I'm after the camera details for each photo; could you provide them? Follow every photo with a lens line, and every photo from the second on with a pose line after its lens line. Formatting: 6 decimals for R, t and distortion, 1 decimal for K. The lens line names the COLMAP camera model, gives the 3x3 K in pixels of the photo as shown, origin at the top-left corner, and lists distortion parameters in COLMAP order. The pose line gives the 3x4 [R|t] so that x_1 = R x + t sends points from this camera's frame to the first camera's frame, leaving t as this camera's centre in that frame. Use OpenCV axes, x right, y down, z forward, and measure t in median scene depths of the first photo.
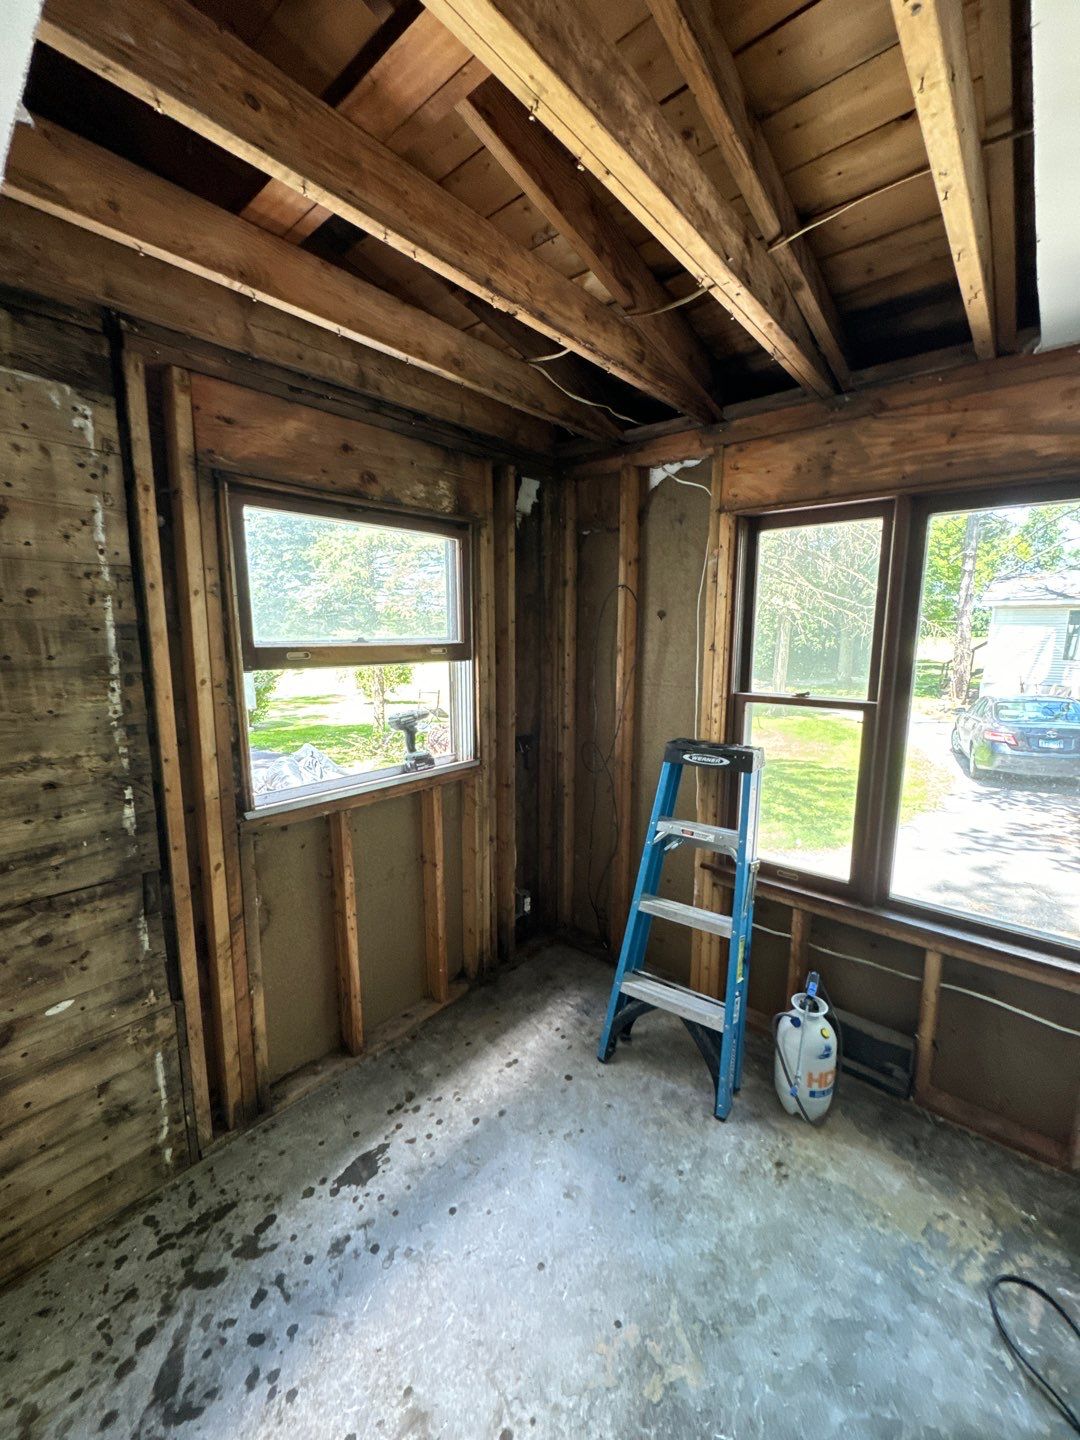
lens RADIAL K [[572.3, 0, 540.0], [0, 572.3, 719.5], [0, 0, 1]] dist [-0.002385, 0.000239]
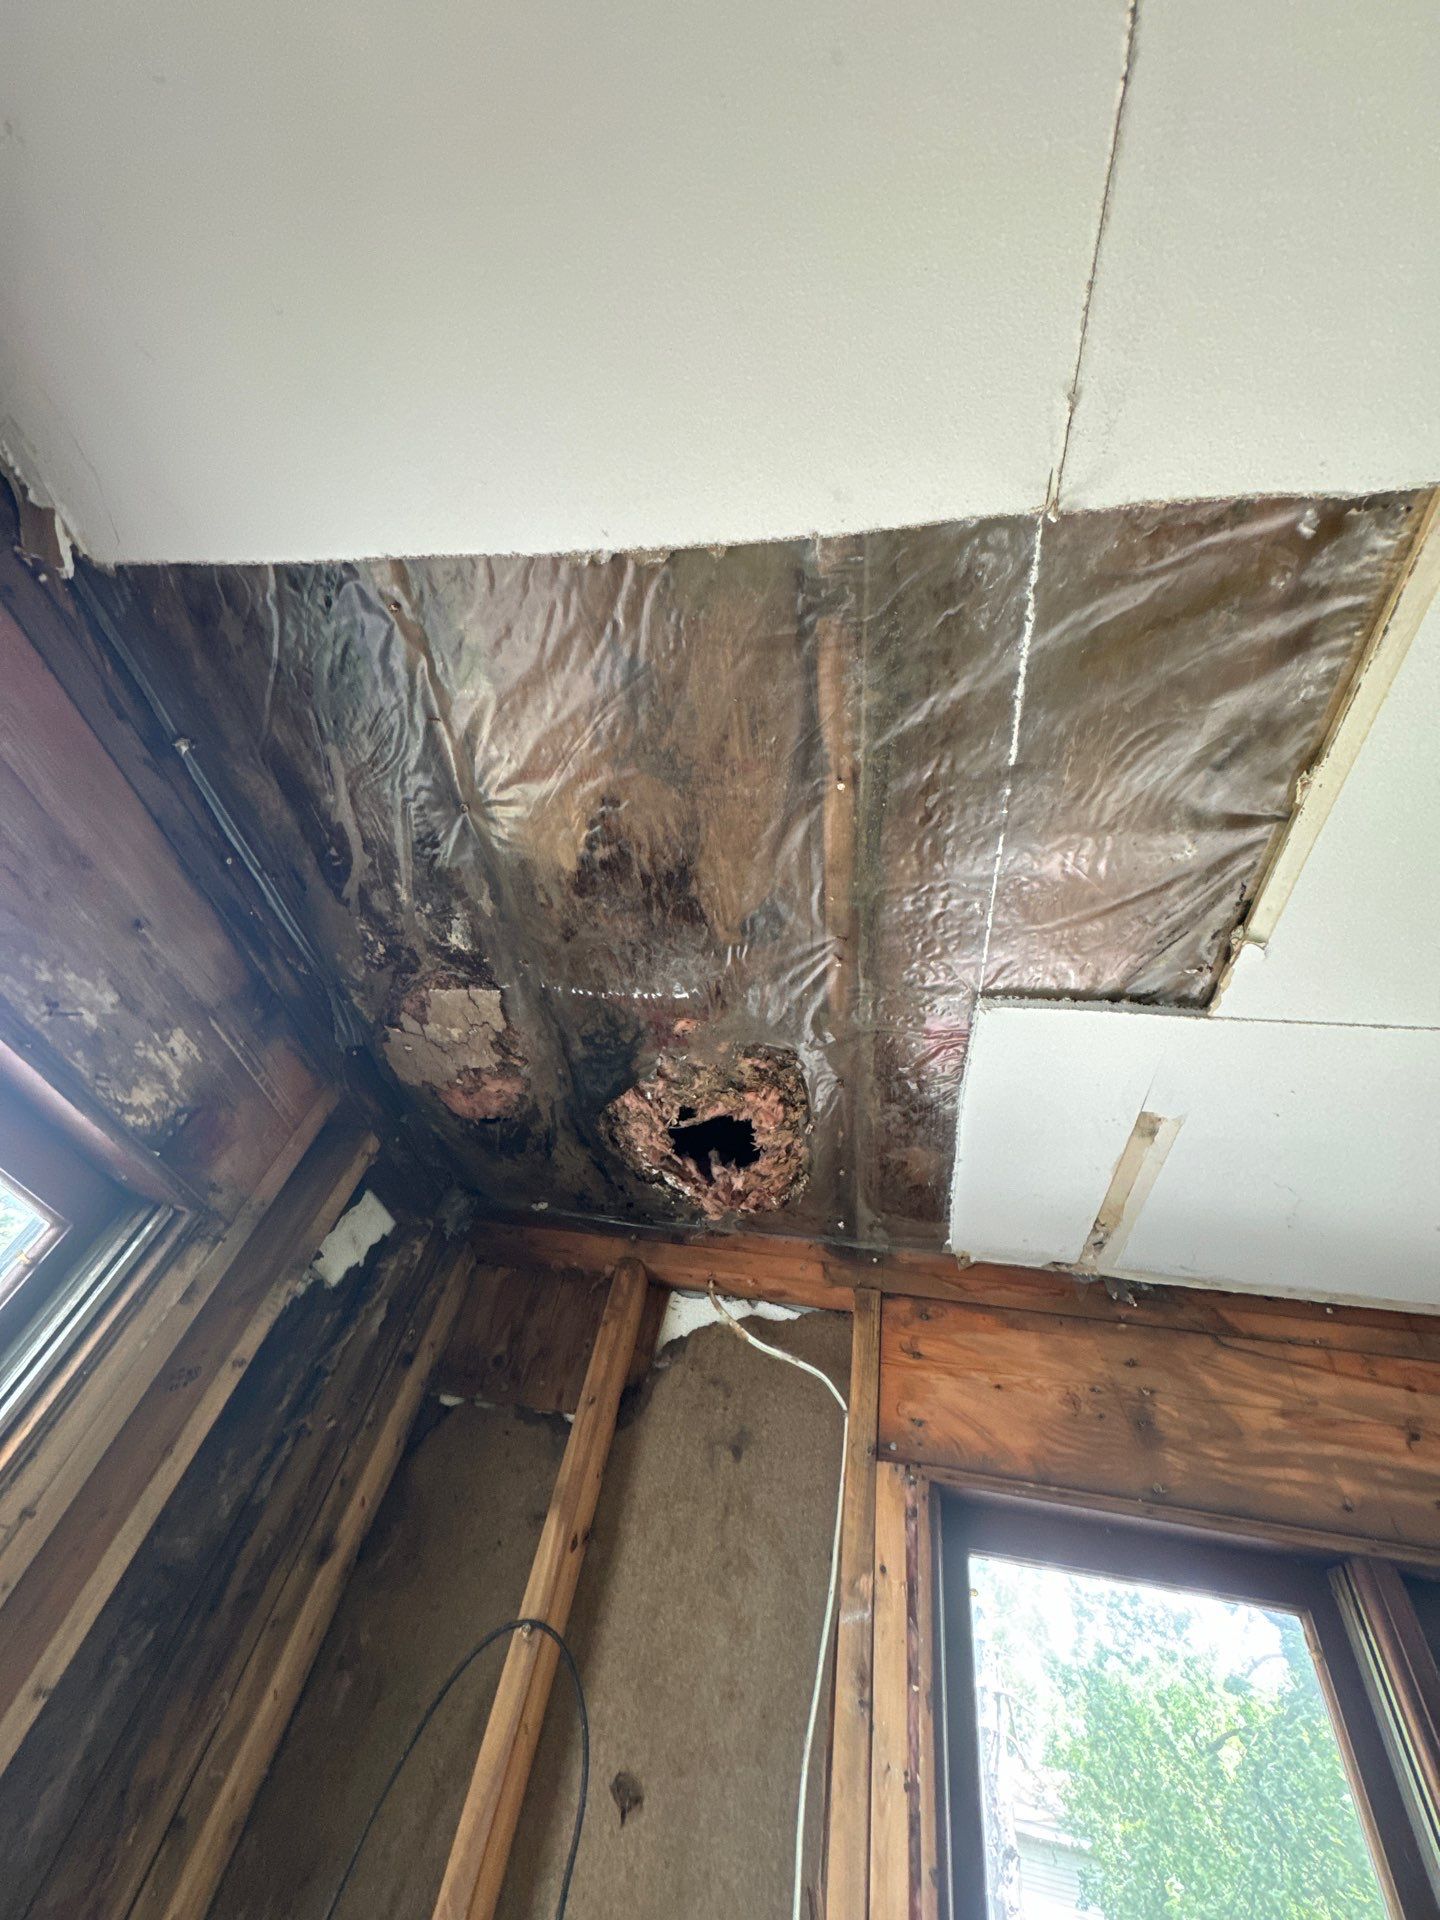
lens RADIAL K [[763.1, 0, 723.4], [0, 763.1, 959.6], [0, 0, 1]] dist [-0.002385, 0.000239]
pose [[0.807019, 0.520712, 0.278531, -0.084060], [-0.083185, 0.567205, -0.819365, -0.148331], [-0.584638, 0.638073, 0.501060, 0.684561]]
